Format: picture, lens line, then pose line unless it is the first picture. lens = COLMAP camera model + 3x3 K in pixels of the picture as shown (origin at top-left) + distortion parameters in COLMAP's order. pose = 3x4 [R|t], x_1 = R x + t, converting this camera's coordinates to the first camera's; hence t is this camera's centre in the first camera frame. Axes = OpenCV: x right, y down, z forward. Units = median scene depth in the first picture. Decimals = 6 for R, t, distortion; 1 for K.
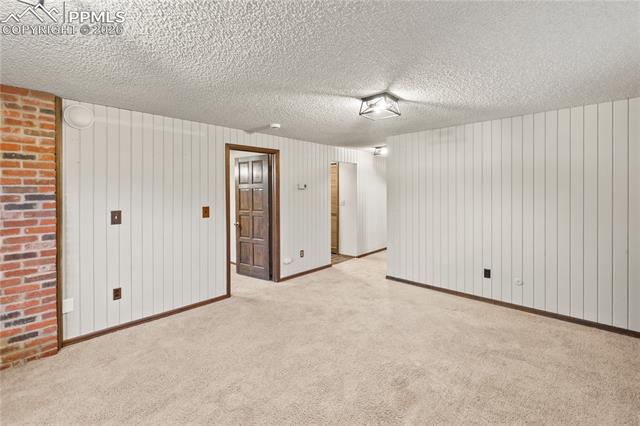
lens RADIAL K [[283.7, 0, 316.0], [0, 283.7, 189.8], [0, 0, 1]] dist [0.002717, 0.000211]
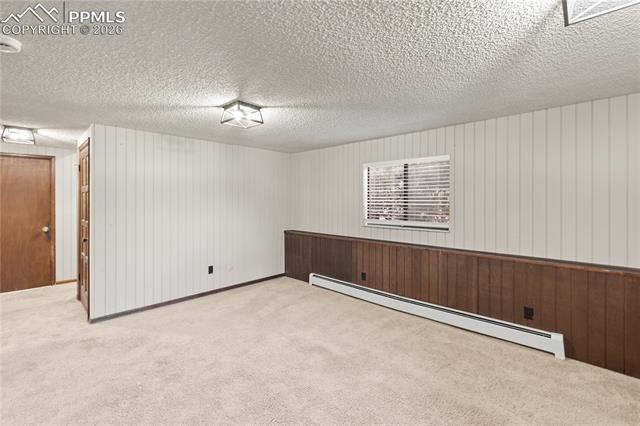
lens RADIAL K [[283.7, 0, 315.5], [0, 283.7, 200.8], [0, 0, 1]] dist [0.002717, 0.000211]
pose [[0.023740, -0.002856, 0.999714, -0.597790], [0.000383, 0.999996, 0.002848, 0.004736], [-0.999718, 0.000315, 0.023741, 0.563007]]
